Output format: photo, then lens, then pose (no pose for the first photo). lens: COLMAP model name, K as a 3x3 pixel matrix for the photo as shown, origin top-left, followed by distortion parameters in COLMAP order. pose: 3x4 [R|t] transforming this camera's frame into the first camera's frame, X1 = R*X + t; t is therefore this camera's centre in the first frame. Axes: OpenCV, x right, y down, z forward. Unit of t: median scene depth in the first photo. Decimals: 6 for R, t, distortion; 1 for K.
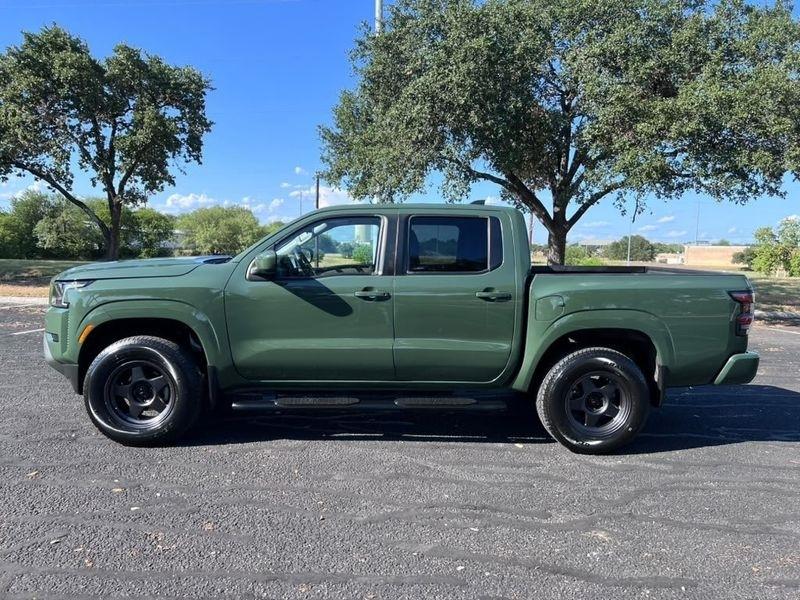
lens RADIAL K [[599.8, 0, 395.6], [0, 599.8, 301.8], [0, 0, 1]] dist [0.031048, -0.027359]
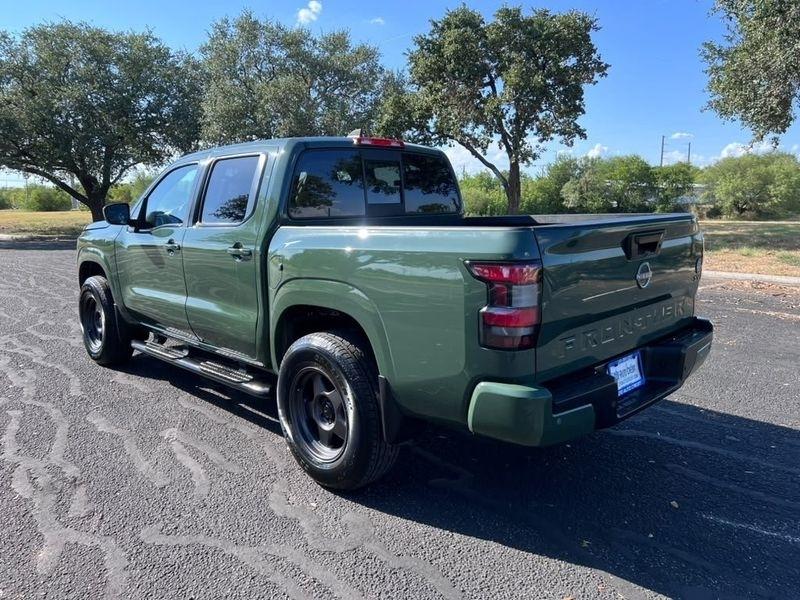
lens RADIAL K [[599.8, 0, 398.9], [0, 599.8, 299.2], [0, 0, 1]] dist [0.031048, -0.027359]
pose [[0.668027, 0.085809, -0.739173, 0.174011], [-0.036524, 0.995913, 0.082605, -0.004312], [0.743241, -0.028185, 0.668430, 0.117392]]
